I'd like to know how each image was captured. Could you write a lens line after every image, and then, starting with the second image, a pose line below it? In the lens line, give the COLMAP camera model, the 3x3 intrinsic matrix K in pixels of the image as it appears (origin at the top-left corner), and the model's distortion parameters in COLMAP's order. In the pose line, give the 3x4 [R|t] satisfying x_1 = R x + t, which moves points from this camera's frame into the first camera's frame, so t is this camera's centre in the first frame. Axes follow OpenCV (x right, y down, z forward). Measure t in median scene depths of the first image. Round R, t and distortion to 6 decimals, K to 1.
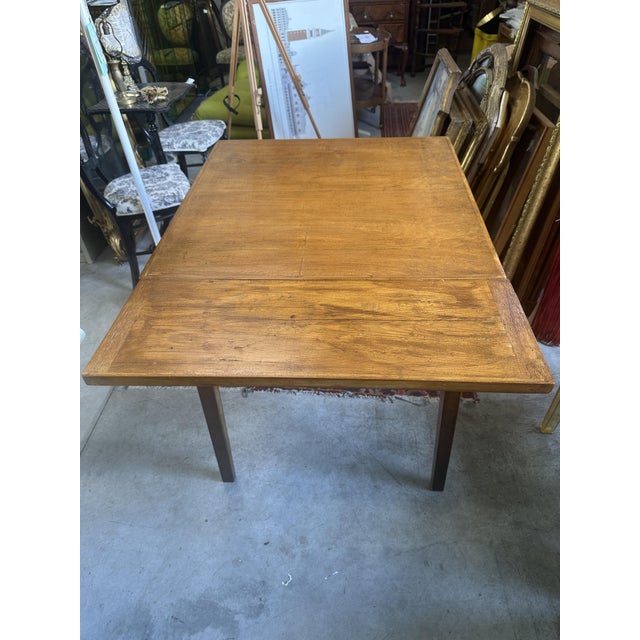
lens RADIAL K [[420.9, 0, 317.6], [0, 420.9, 357.6], [0, 0, 1]] dist [-0.048707, 0.022754]
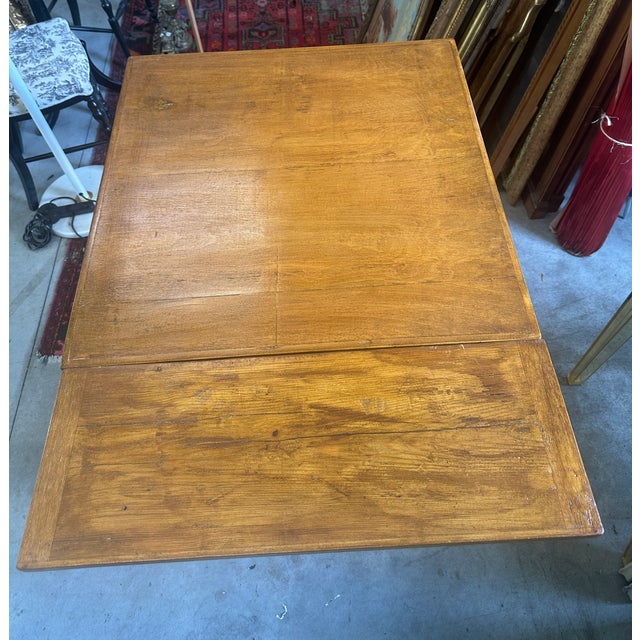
lens RADIAL K [[521.2, 0, 315.4], [0, 521.2, 268.3], [0, 0, 1]] dist [0.033118, -0.062670]
pose [[0.994598, -0.082333, 0.063208, -0.018055], [0.069550, 0.980653, 0.182983, -0.437960], [-0.077051, -0.177598, 0.981082, 0.078858]]
